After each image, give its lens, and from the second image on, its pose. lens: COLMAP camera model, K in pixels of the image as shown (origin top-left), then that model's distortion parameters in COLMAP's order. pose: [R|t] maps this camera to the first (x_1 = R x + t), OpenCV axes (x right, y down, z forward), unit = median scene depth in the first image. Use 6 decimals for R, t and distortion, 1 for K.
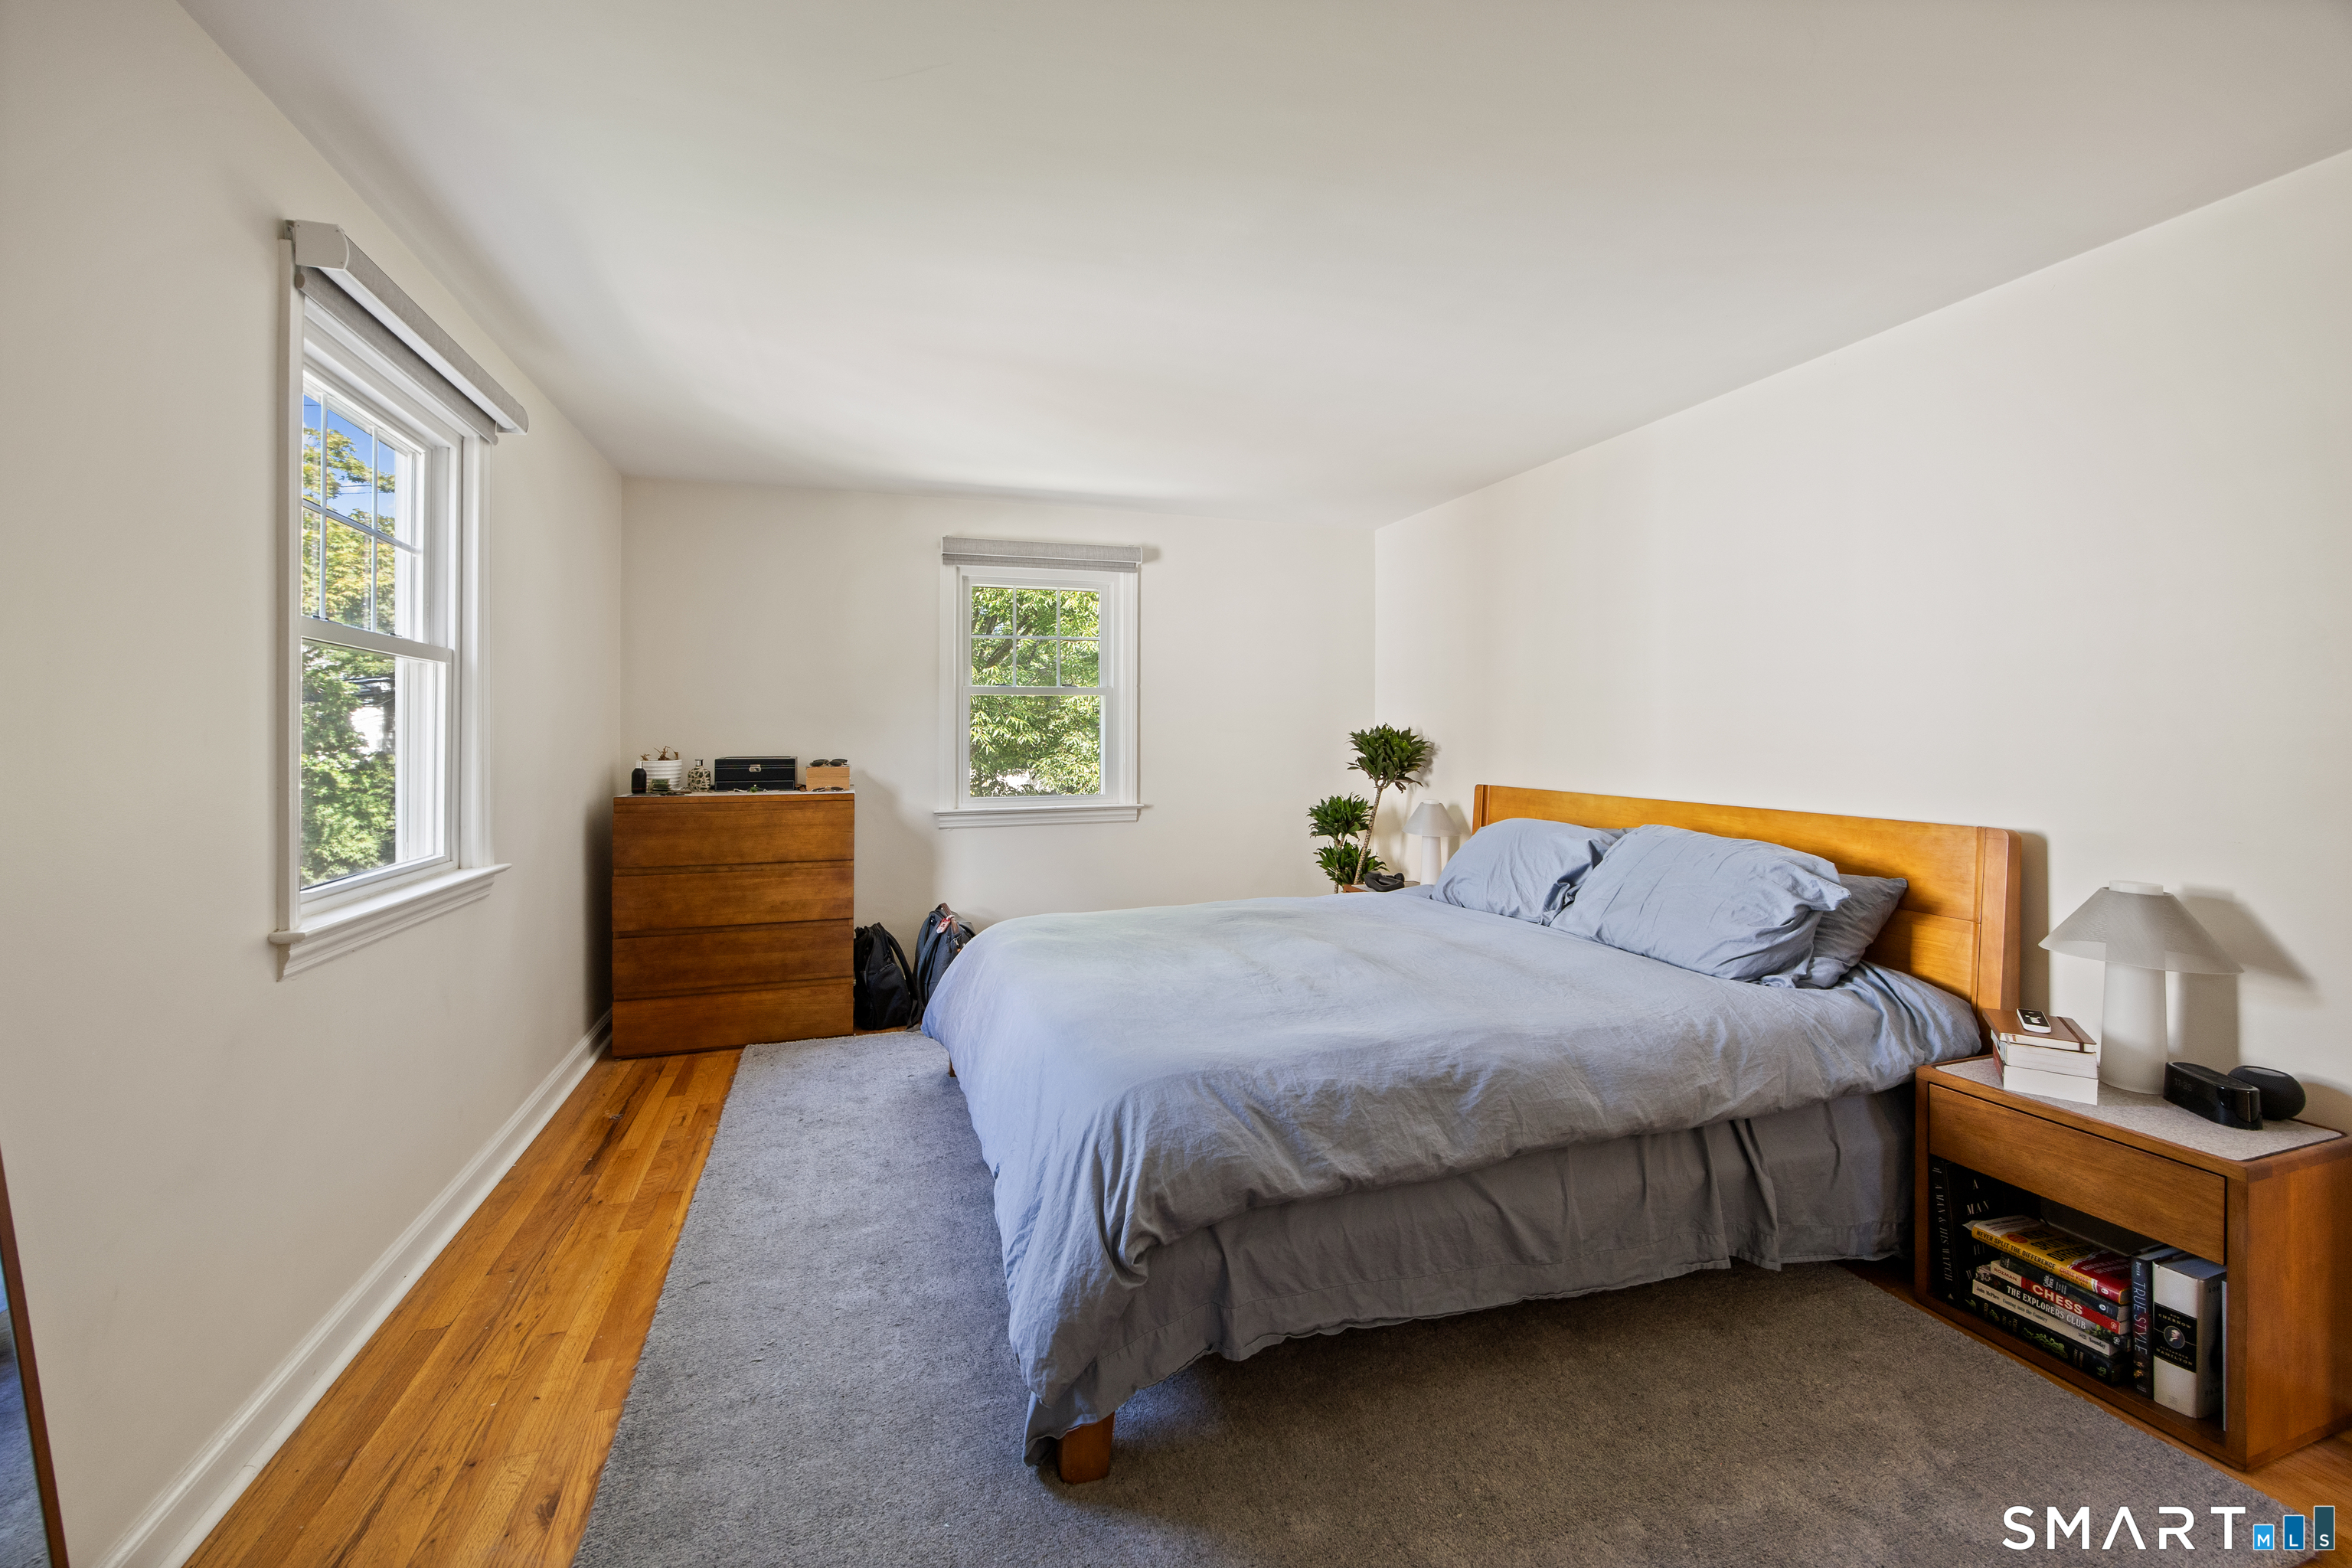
lens RADIAL K [[938.6, 0, 1174.1], [0, 938.6, 767.9], [0, 0, 1]] dist [0.001426, 0.000046]
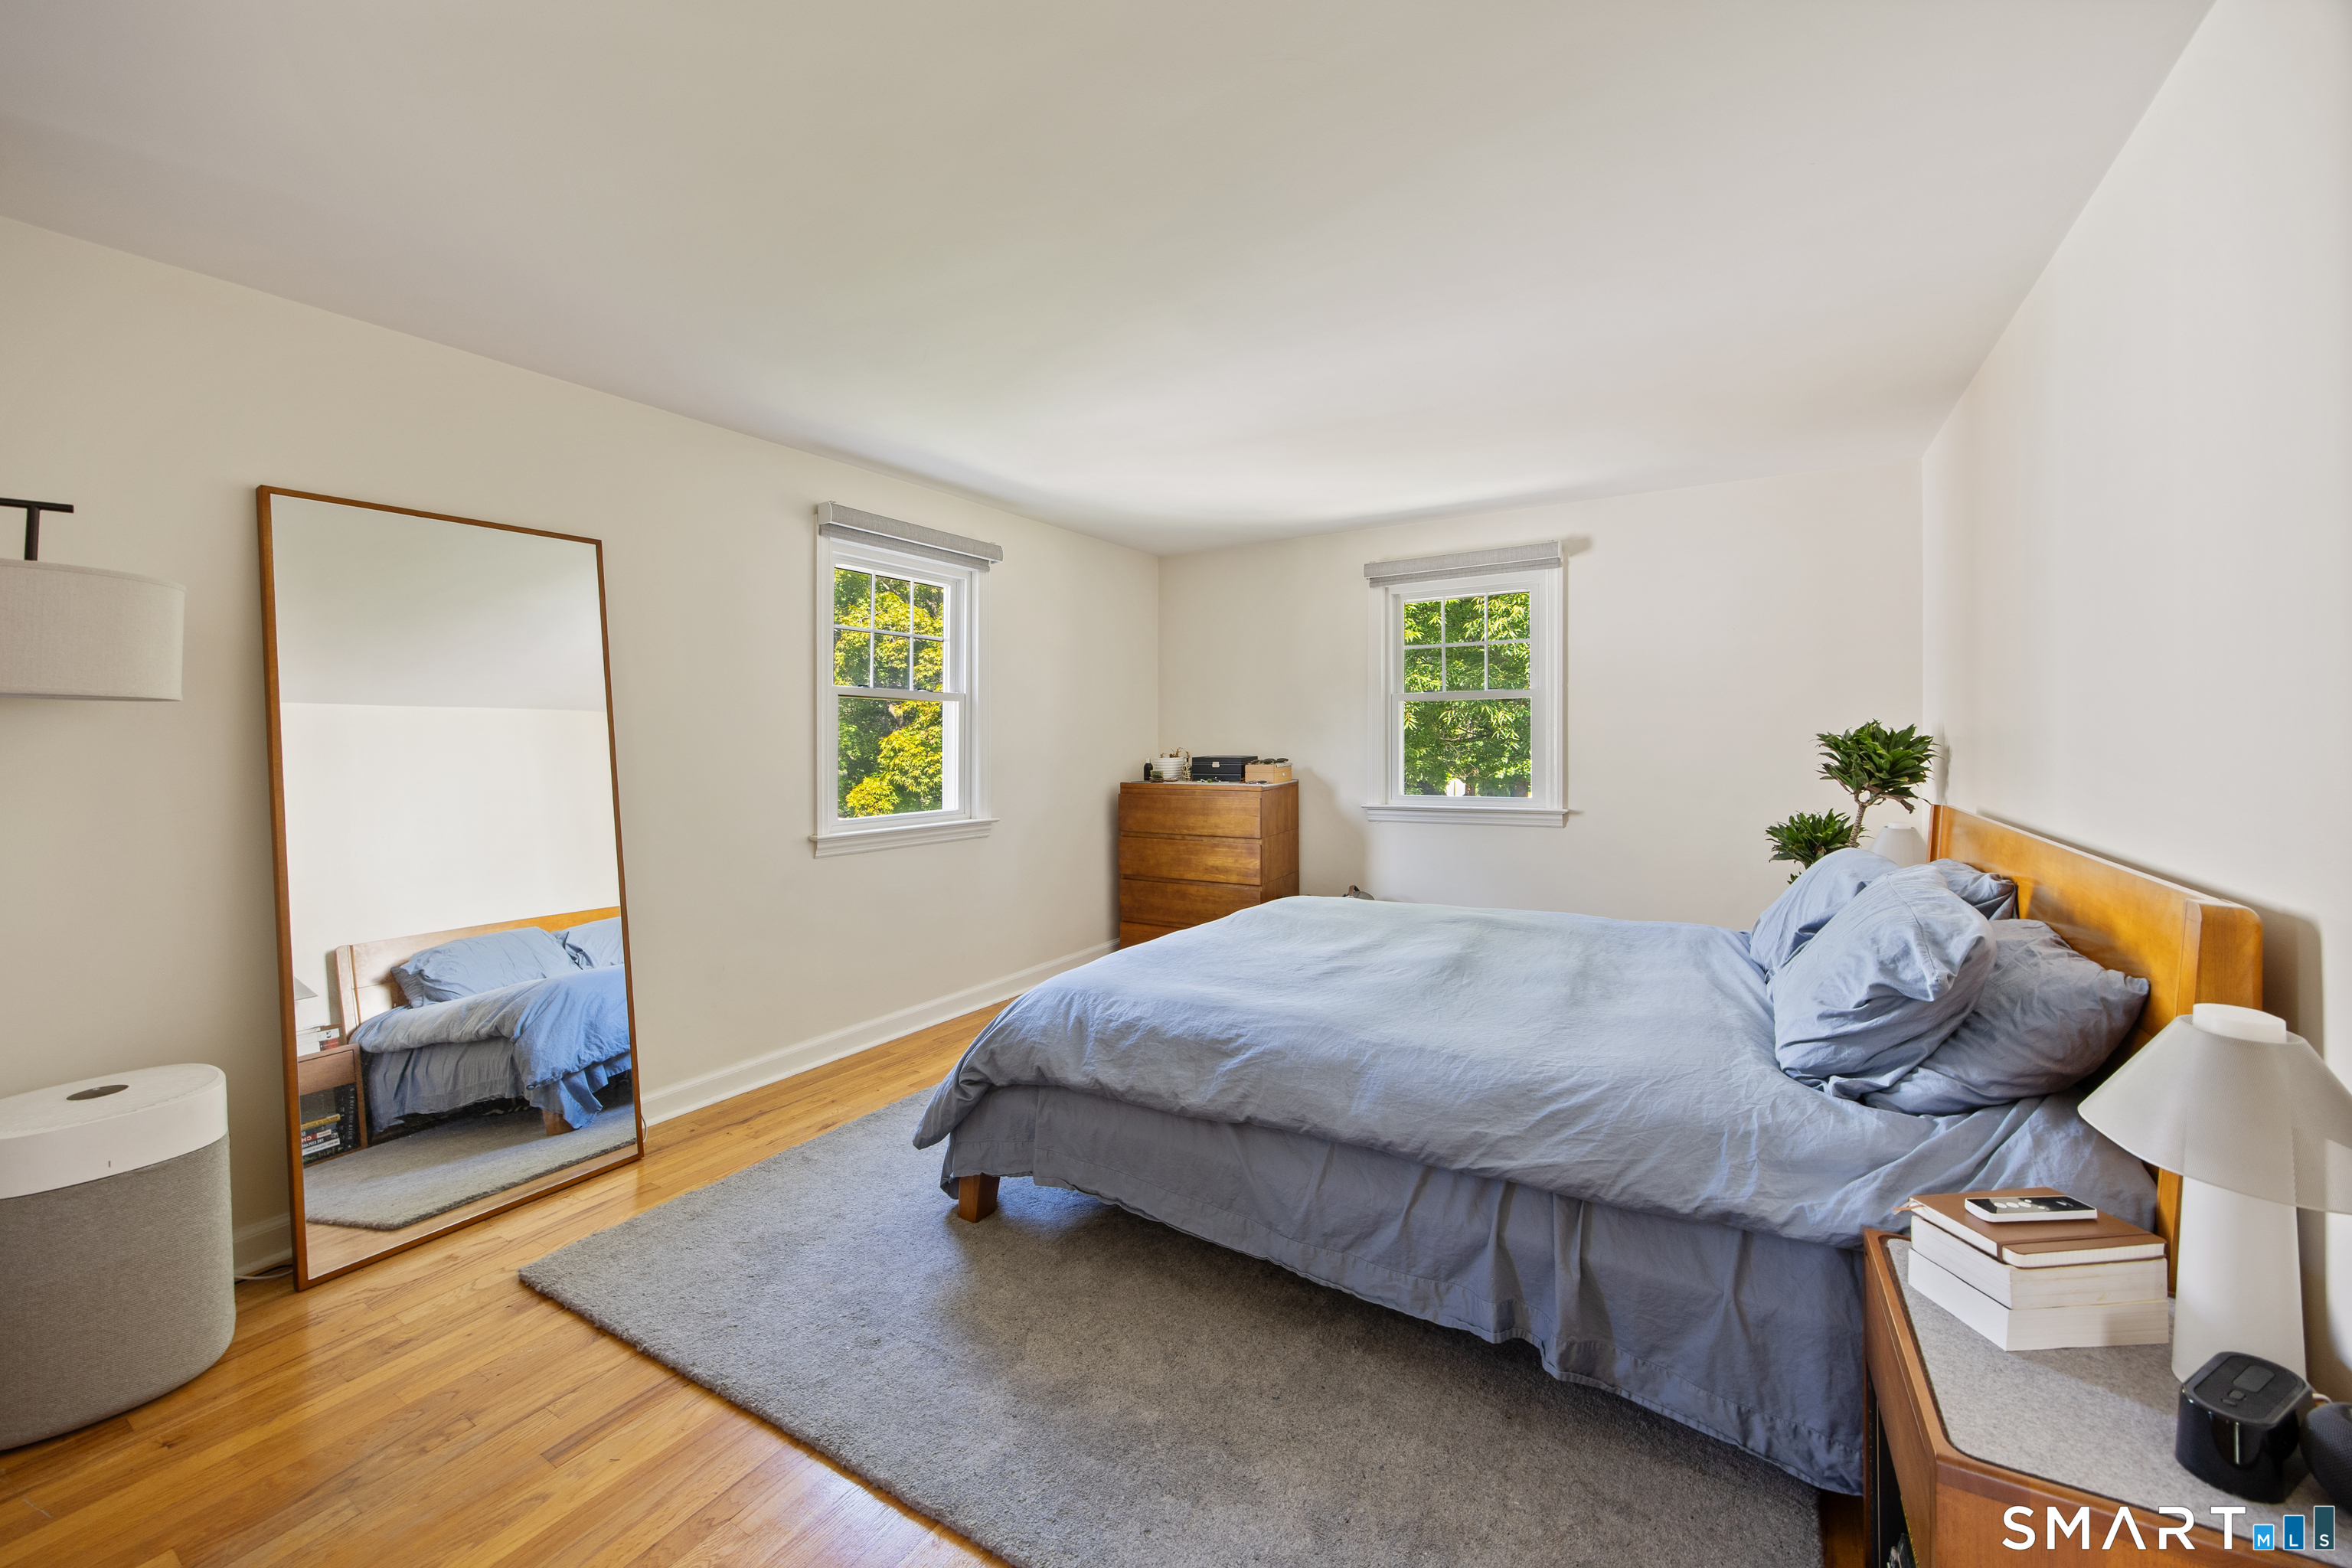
lens RADIAL K [[938.6, 0, 1179.3], [0, 938.6, 771.4], [0, 0, 1]] dist [0.001426, 0.000046]
pose [[0.653664, 0.021287, -0.756486, 0.563860], [-0.017155, 0.999764, 0.013310, -0.007572], [0.756590, 0.004278, 0.653875, 0.103276]]
